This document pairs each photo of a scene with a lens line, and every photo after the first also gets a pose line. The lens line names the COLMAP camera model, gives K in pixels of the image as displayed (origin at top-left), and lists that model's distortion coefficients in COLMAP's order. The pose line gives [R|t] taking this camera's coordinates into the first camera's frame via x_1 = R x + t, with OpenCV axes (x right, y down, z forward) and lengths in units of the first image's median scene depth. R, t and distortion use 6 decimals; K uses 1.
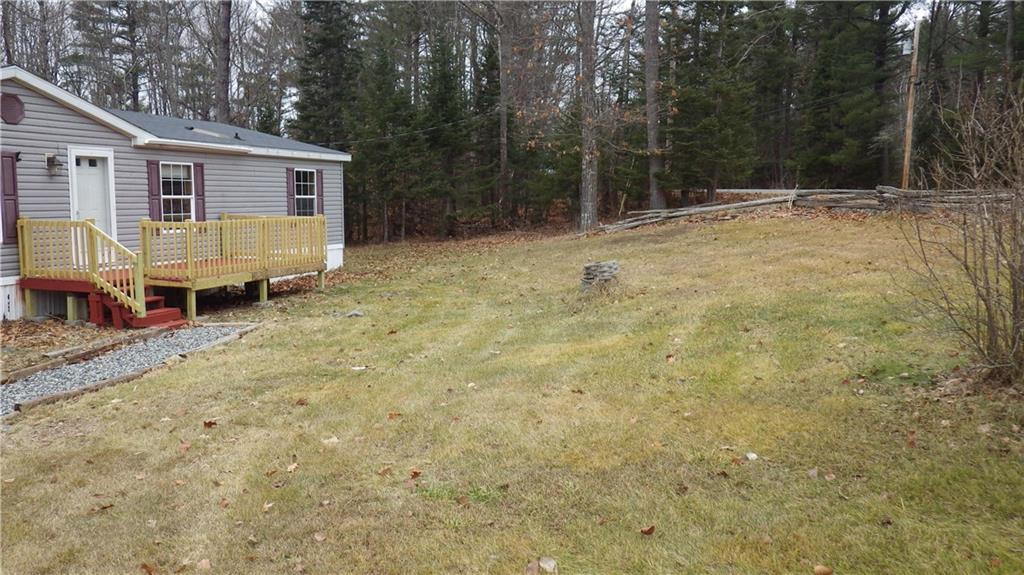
lens RADIAL K [[854.5, 0, 511.4], [0, 854.5, 296.9], [0, 0, 1]] dist [0.005594, 0.007647]
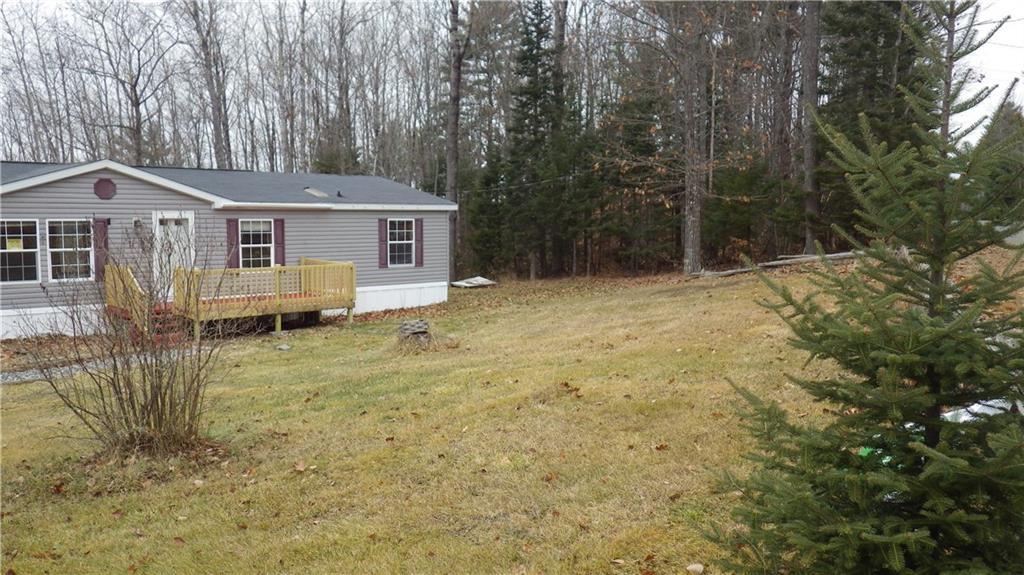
lens RADIAL K [[854.5, 0, 512.1], [0, 854.5, 296.1], [0, 0, 1]] dist [0.005594, 0.007647]
pose [[0.885666, 0.047738, -0.461863, 0.614337], [-0.058098, 0.998277, -0.008226, -0.057761], [0.460674, 0.034118, 0.886913, 0.033767]]
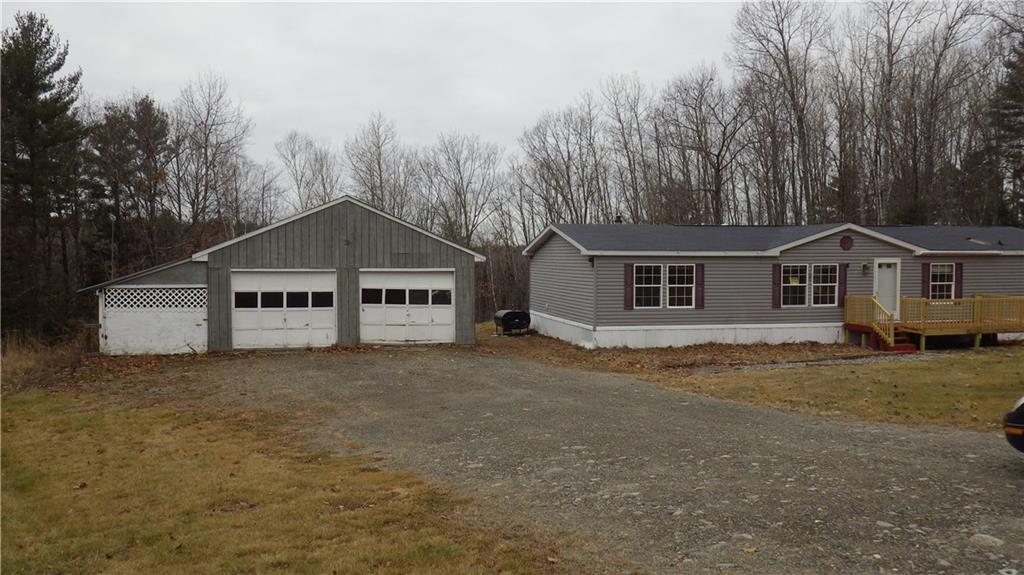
lens RADIAL K [[854.5, 0, 515.0], [0, 854.5, 296.5], [0, 0, 1]] dist [0.005594, 0.007647]
pose [[0.531694, 0.031303, -0.846358, 0.665301], [-0.093170, 0.995413, -0.021715, 0.028232], [0.841796, 0.090401, 0.532172, -0.687385]]
